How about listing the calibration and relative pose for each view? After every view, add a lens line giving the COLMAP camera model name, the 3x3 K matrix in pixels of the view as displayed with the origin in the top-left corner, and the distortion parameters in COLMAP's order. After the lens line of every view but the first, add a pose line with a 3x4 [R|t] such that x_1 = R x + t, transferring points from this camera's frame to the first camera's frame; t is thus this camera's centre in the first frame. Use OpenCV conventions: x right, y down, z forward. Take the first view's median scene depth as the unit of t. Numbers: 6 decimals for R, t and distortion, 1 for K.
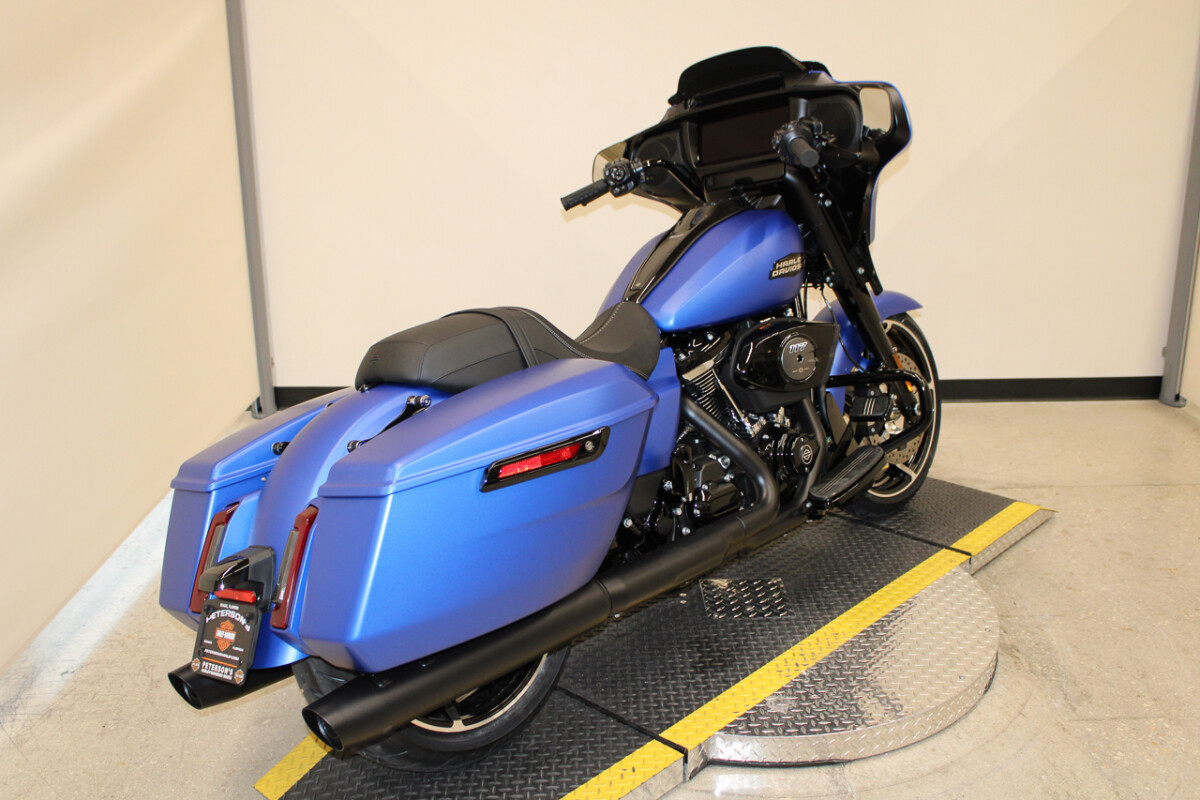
lens RADIAL K [[1144.0, 0, 600.0], [0, 1144.0, 400.0], [0, 0, 1]] dist [-0.156348, 0.162774]
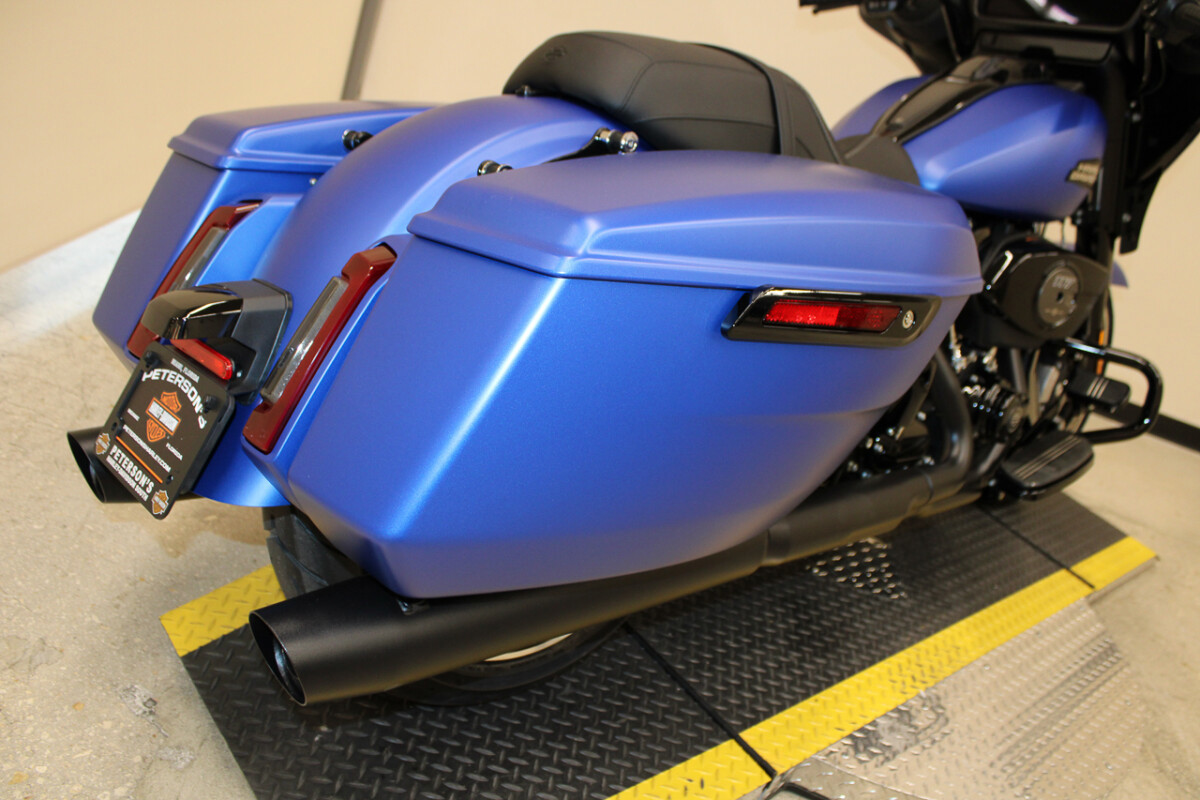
lens RADIAL K [[984.1, 0, 605.5], [0, 984.1, 400.5], [0, 0, 1]] dist [-0.179814, 0.142026]
pose [[0.939000, 0.339925, 0.052243, -0.135602], [-0.343900, 0.929552, 0.132916, 0.056039], [-0.003381, -0.142775, 0.989749, 0.464448]]
